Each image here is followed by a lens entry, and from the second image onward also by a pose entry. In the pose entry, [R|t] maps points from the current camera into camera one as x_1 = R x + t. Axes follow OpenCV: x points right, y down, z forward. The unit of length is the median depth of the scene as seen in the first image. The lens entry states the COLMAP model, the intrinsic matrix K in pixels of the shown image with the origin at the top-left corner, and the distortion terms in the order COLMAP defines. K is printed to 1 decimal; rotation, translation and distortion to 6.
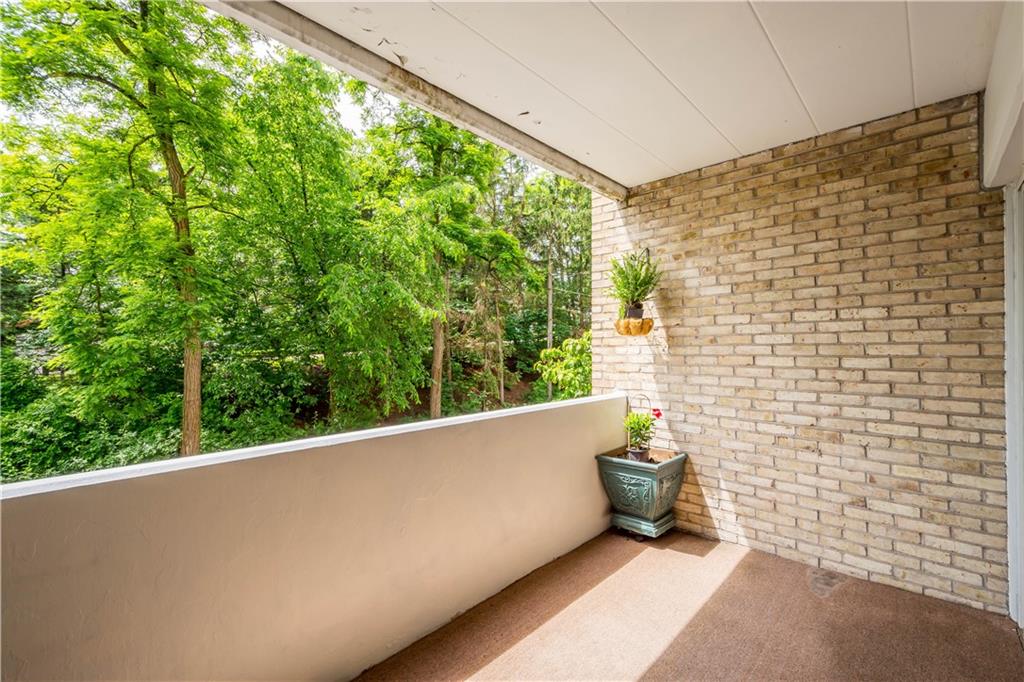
lens RADIAL K [[454.1, 0, 506.6], [0, 454.1, 340.9], [0, 0, 1]] dist [0.011256, -0.000028]
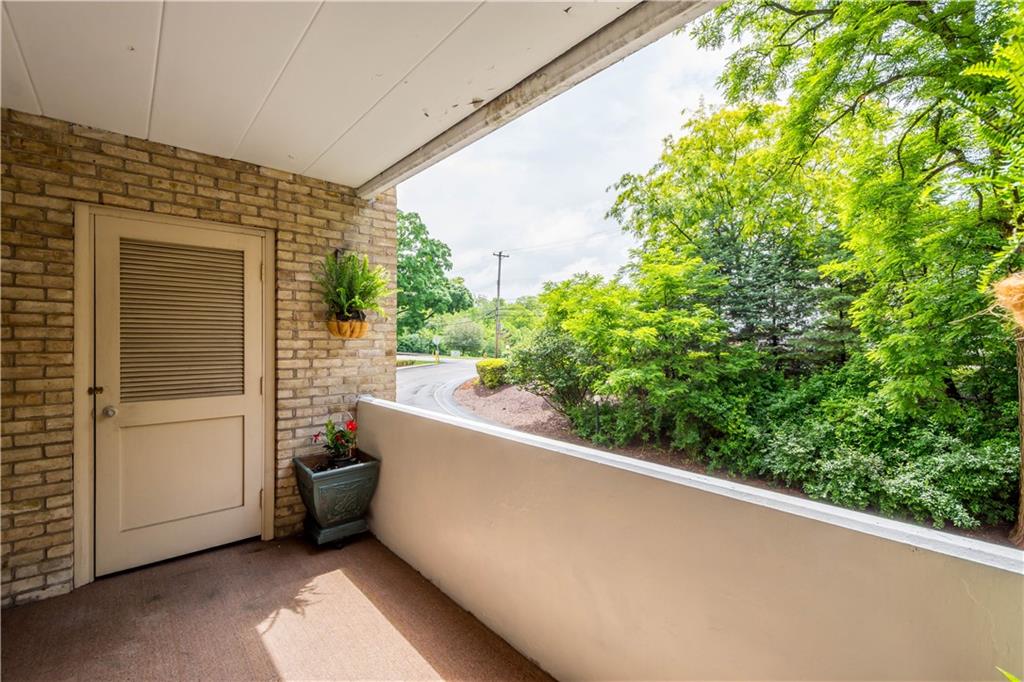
lens RADIAL K [[445.7, 0, 509.2], [0, 445.7, 340.2], [0, 0, 1]] dist [0.002620, 0.000195]
pose [[-0.107422, 0.005307, -0.994199, 0.580723], [0.008312, 0.999956, 0.004440, -0.016620], [0.994179, -0.007787, -0.107461, 0.822742]]
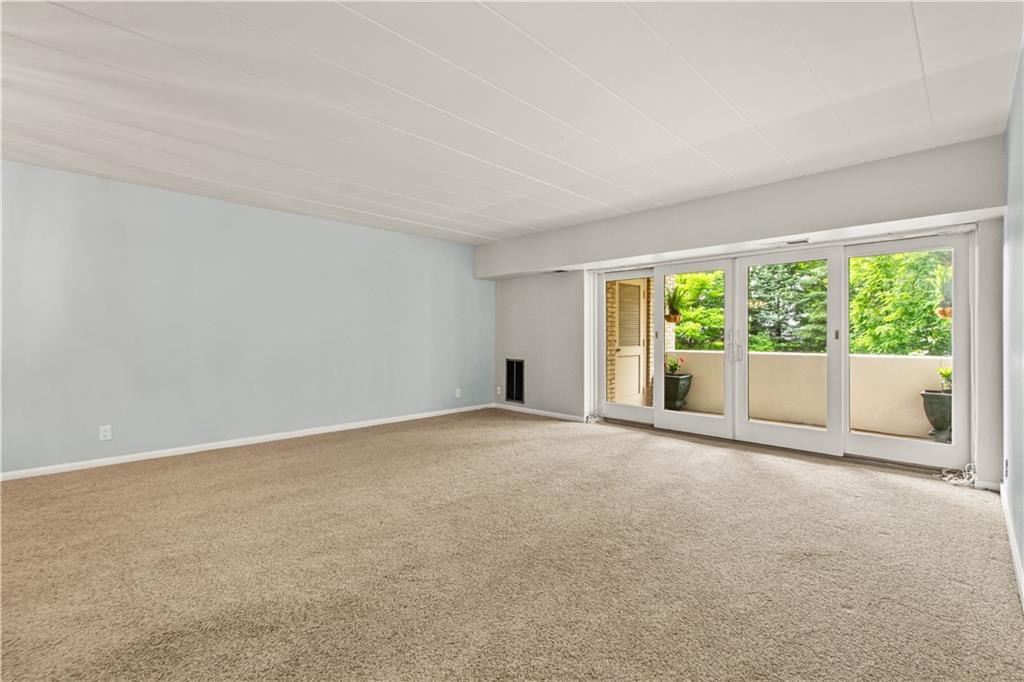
lens RADIAL K [[454.1, 0, 506.6], [0, 454.1, 340.9], [0, 0, 1]] dist [0.011256, -0.000028]
pose [[-0.038752, 0.014506, -0.999144, 2.142948], [0.008272, 0.999865, 0.014195, 0.037173], [0.999215, -0.007715, -0.038867, -0.543976]]
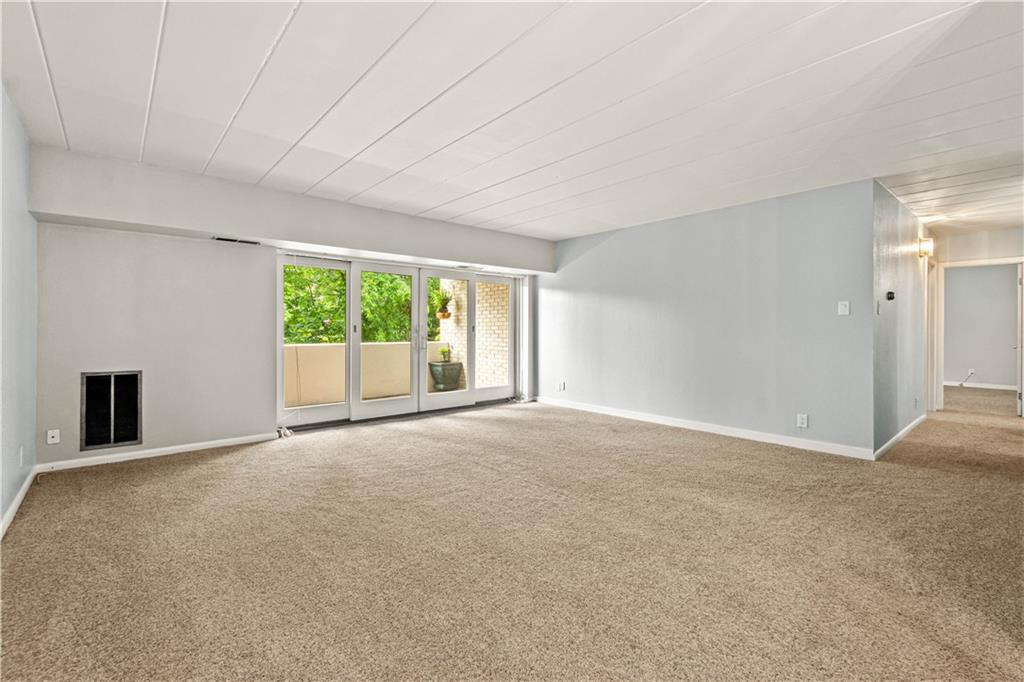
lens RADIAL K [[456.0, 0, 512.8], [0, 456.0, 324.0], [0, 0, 1]] dist [-0.001232, -0.000283]
pose [[0.996196, 0.006186, -0.086924, 1.040123], [-0.006356, 0.999978, -0.001669, 0.022946], [0.086912, 0.002216, 0.996214, -1.869106]]
